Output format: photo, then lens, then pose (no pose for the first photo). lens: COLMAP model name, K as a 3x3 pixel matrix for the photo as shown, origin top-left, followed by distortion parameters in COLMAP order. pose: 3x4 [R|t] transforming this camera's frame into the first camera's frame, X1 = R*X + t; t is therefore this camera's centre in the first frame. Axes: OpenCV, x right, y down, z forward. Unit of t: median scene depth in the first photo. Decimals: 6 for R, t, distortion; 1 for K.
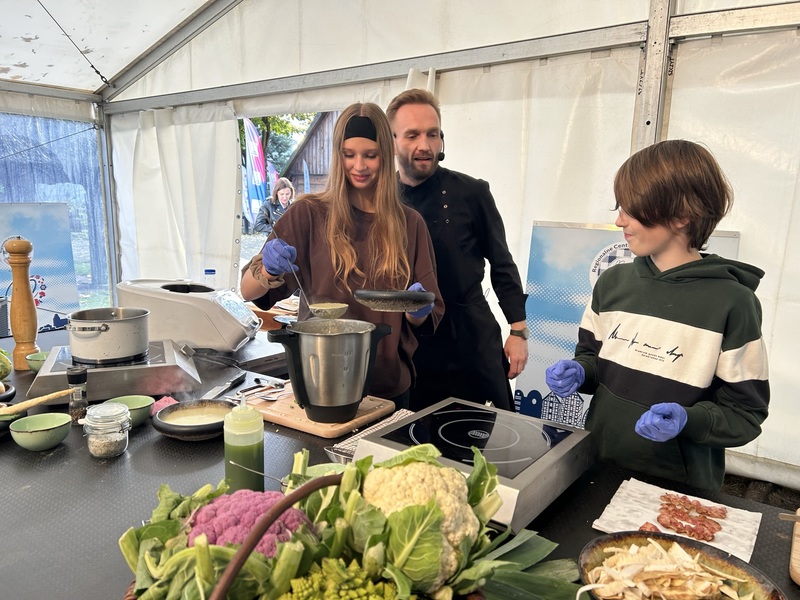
lens RADIAL K [[622.8, 0, 400.0], [0, 622.8, 300.0], [0, 0, 1]] dist [0.006749, 0.001951]
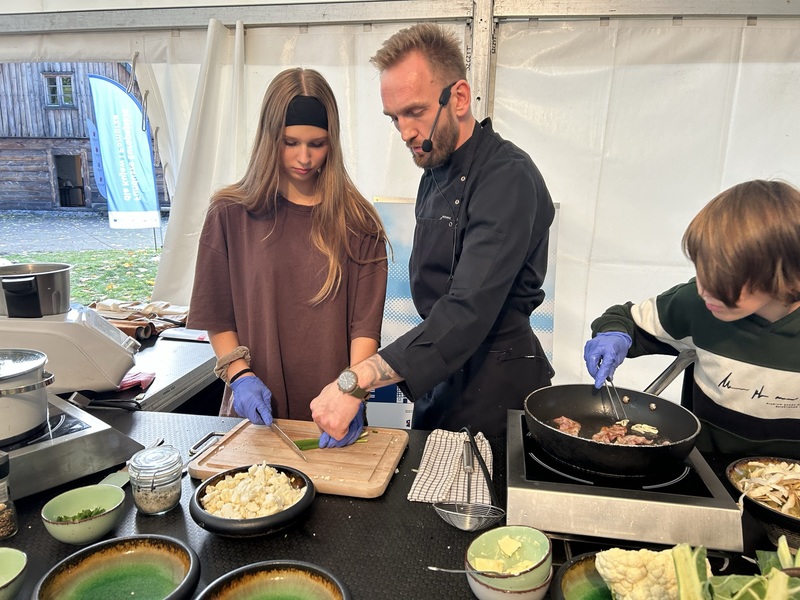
lens RADIAL K [[622.8, 0, 400.0], [0, 622.8, 300.0], [0, 0, 1]] dist [0.006749, 0.001951]
pose [[0.898617, -0.102161, 0.426673, -0.195905], [0.071040, 0.993560, 0.088276, -0.053394], [-0.432944, -0.049015, 0.900087, 0.109080]]
